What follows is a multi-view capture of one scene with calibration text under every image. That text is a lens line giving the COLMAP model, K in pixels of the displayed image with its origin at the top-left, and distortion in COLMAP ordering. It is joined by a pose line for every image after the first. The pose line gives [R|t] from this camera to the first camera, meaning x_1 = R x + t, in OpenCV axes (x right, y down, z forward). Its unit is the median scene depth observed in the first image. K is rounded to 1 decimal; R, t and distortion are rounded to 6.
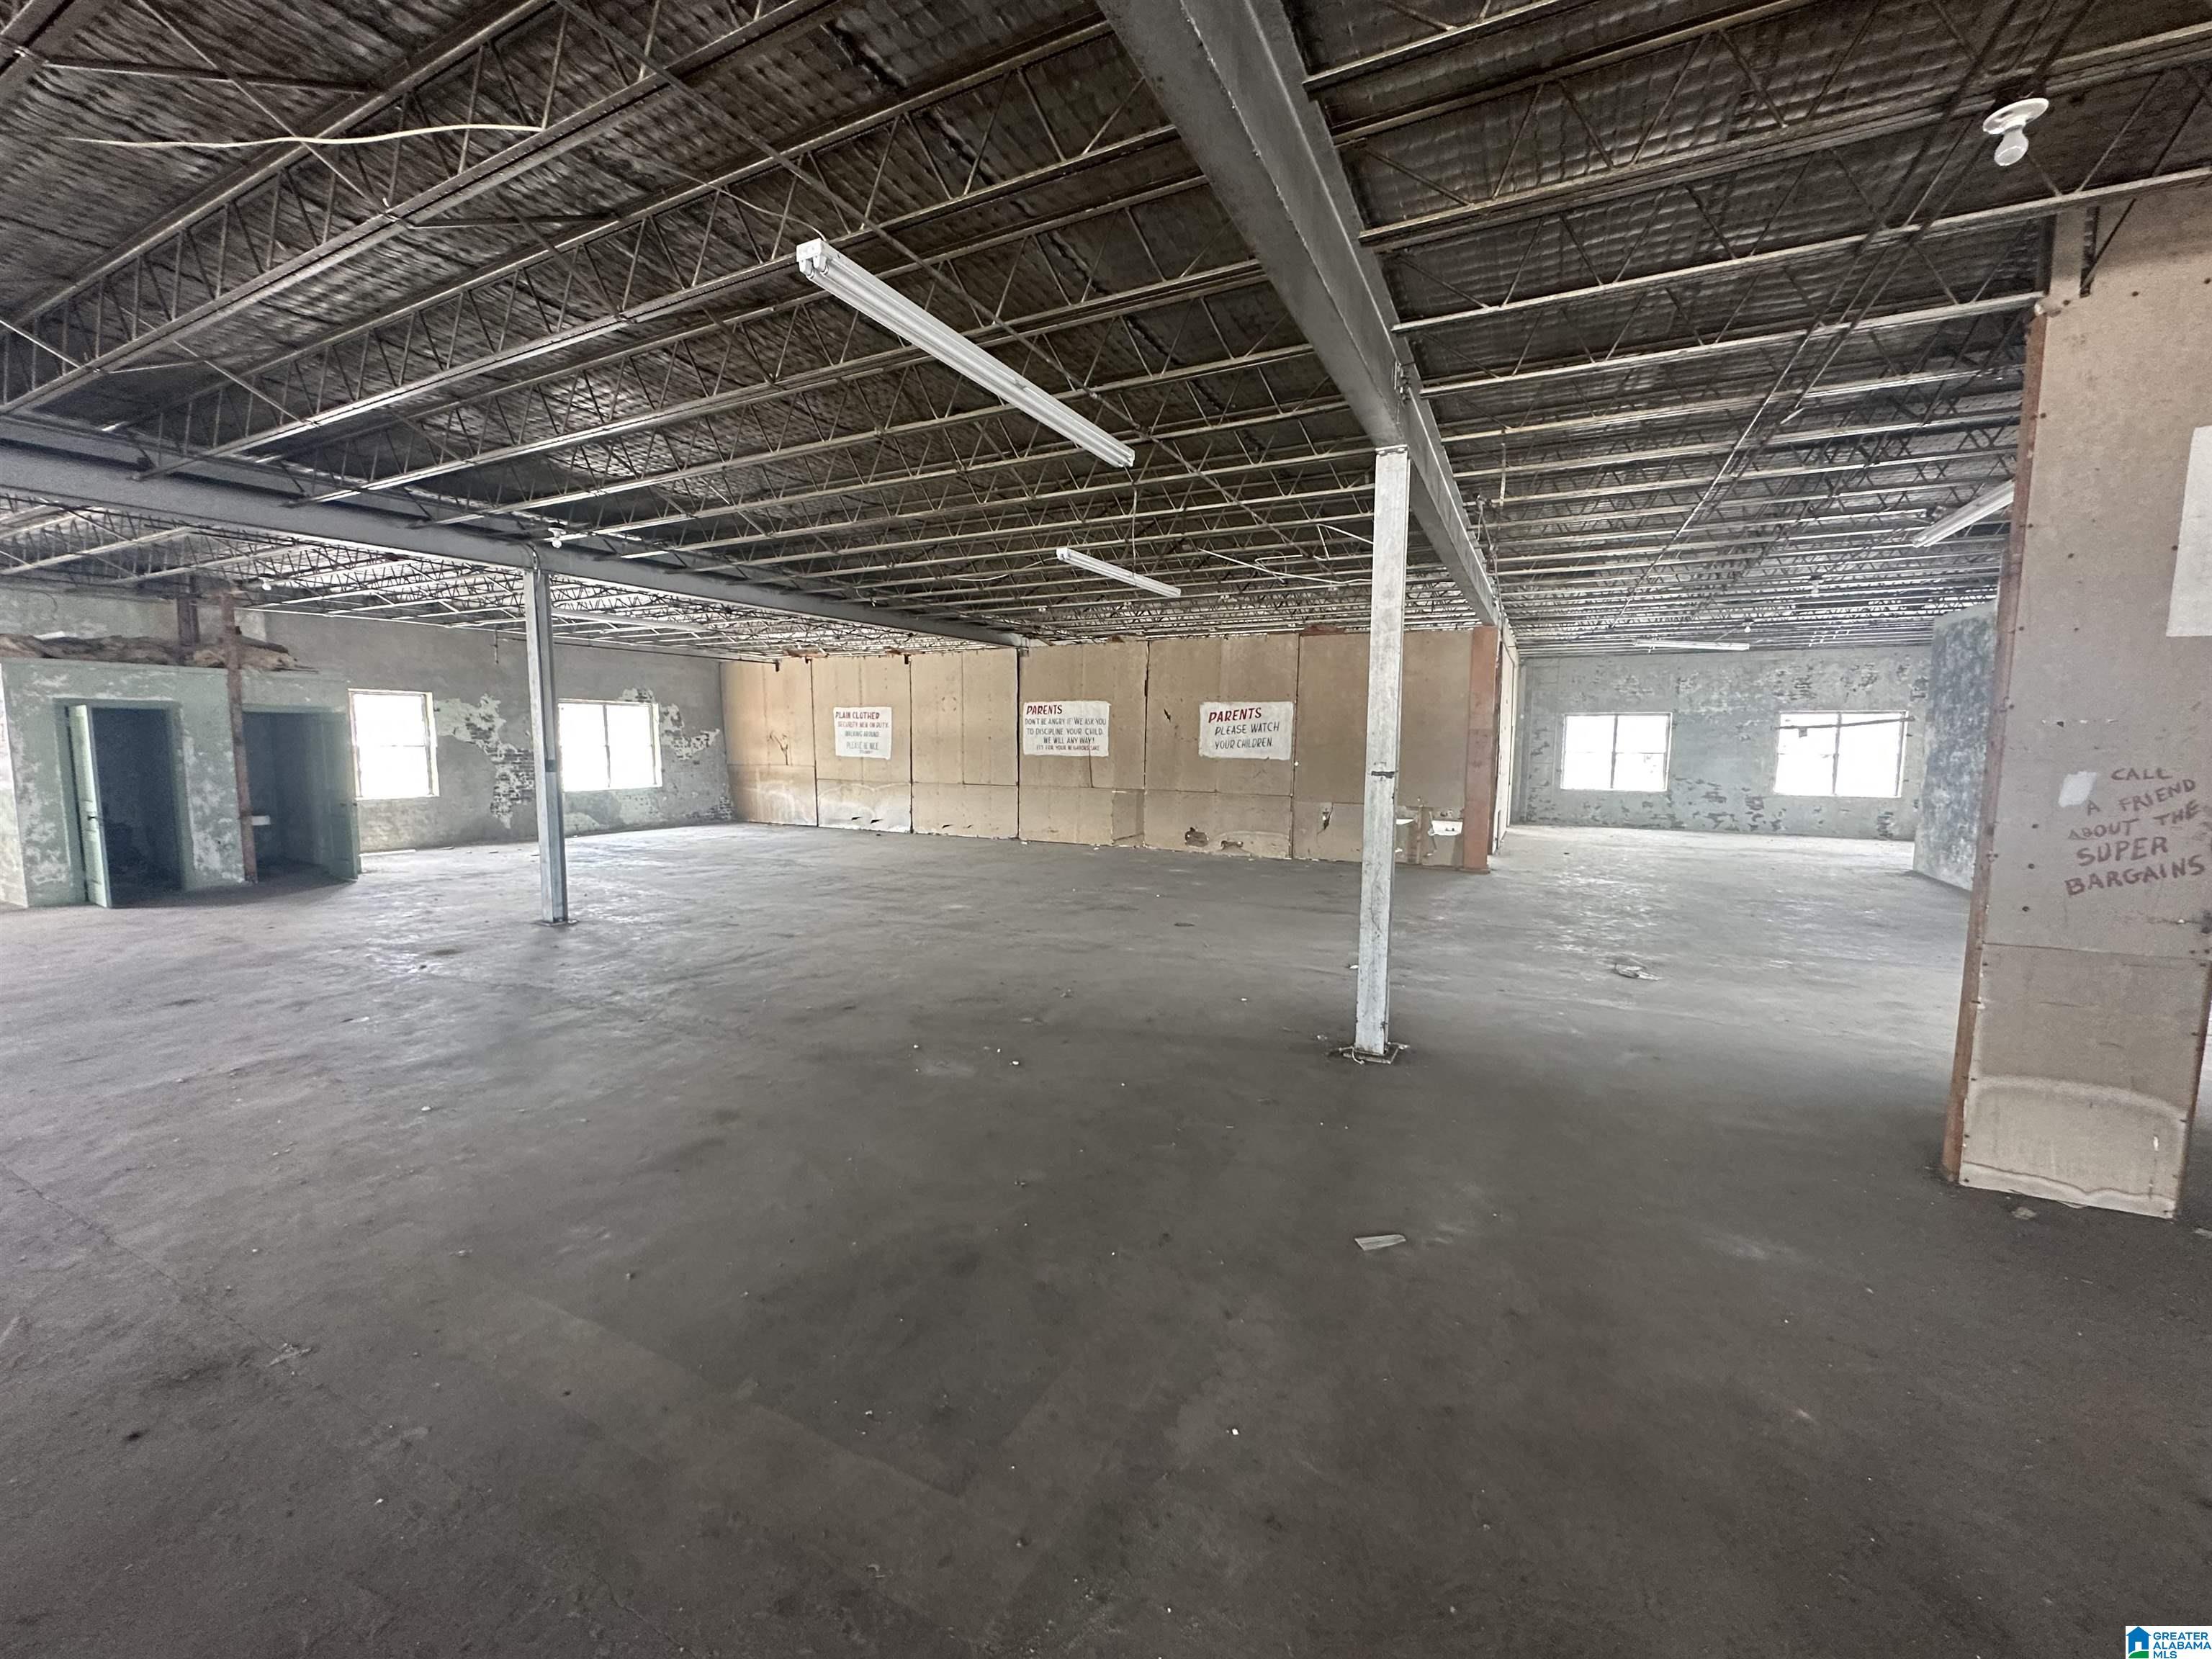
lens RADIAL K [[883.7, 0, 1105.3], [0, 883.7, 827.2], [0, 0, 1]] dist [-0.000639, -0.000038]
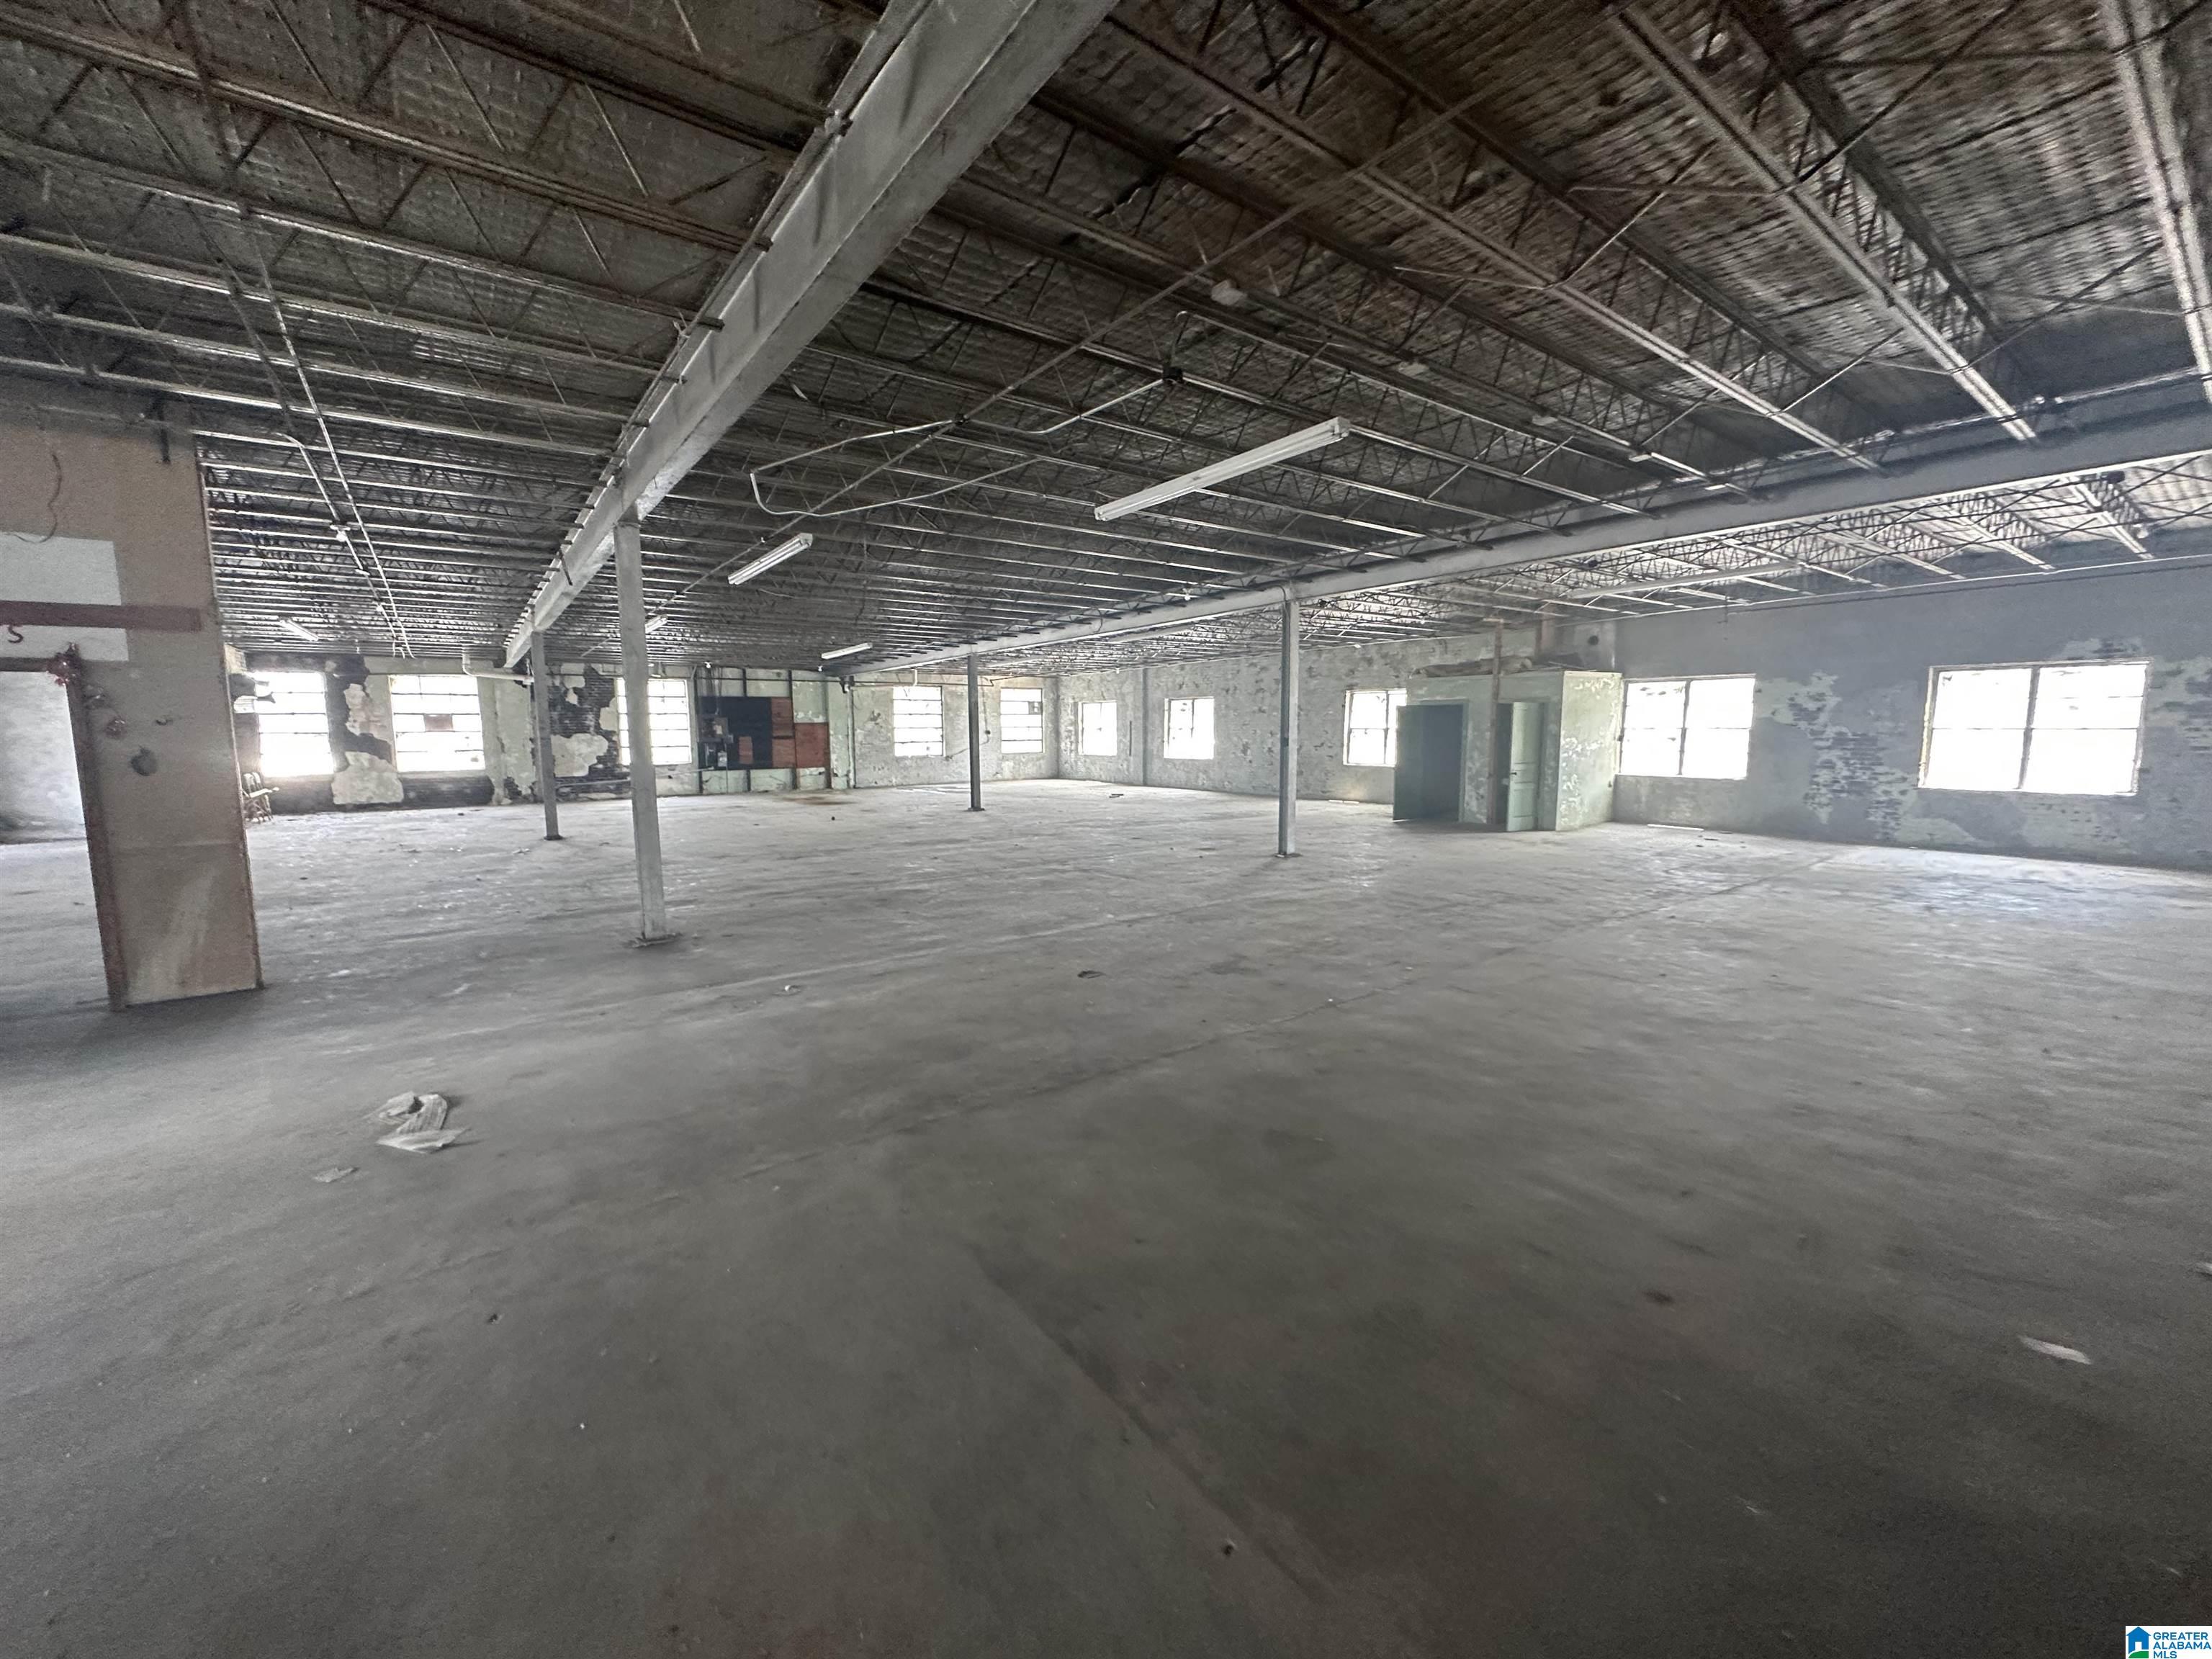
lens RADIAL K [[883.7, 0, 1105.9], [0, 883.7, 832.1], [0, 0, 1]] dist [-0.000639, -0.000038]
pose [[-0.438355, 0.104892, -0.892660, 0.418007], [-0.084051, 0.984031, 0.156903, -0.069241], [0.894863, 0.143808, -0.422538, 0.756674]]
